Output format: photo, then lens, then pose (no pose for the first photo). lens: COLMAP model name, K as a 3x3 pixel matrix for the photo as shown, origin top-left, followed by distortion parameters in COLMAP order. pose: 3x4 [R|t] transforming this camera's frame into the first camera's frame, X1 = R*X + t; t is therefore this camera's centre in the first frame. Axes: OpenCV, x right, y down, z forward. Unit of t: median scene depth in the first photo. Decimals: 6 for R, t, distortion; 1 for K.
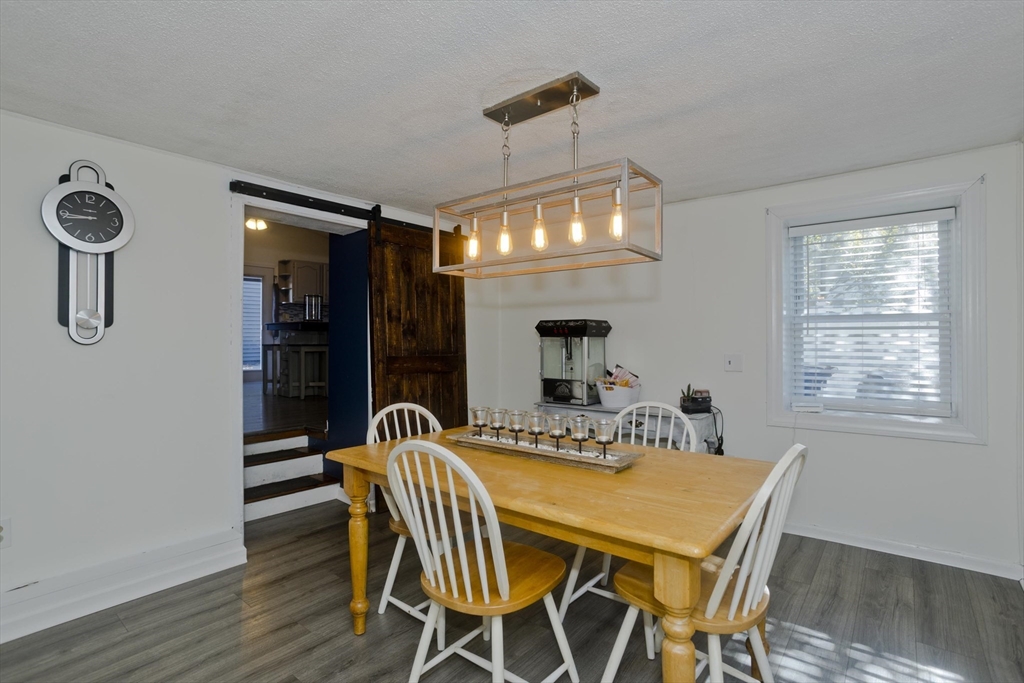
lens RADIAL K [[487.4, 0, 510.5], [0, 487.4, 335.6], [0, 0, 1]] dist [-0.002916, -0.000200]
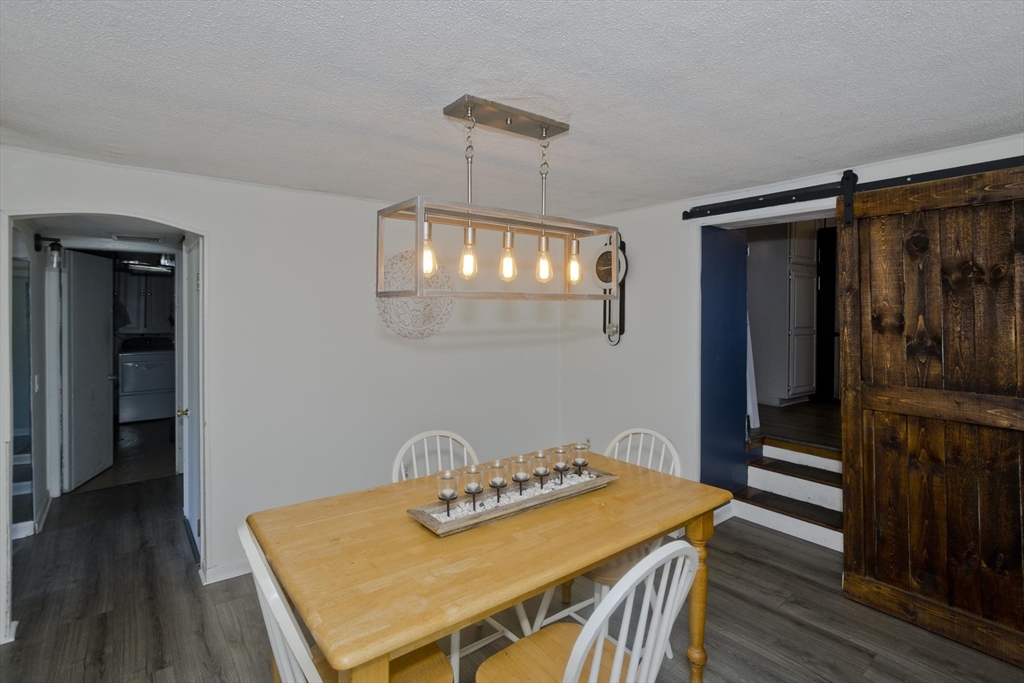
lens RADIAL K [[506.1, 0, 507.0], [0, 506.1, 320.7], [0, 0, 1]] dist [-0.057760, 0.036393]
pose [[-0.193976, 0.017406, -0.980852, 0.547322], [0.008157, 0.999837, 0.016130, -0.062901], [0.980972, -0.004872, -0.194086, 0.647518]]
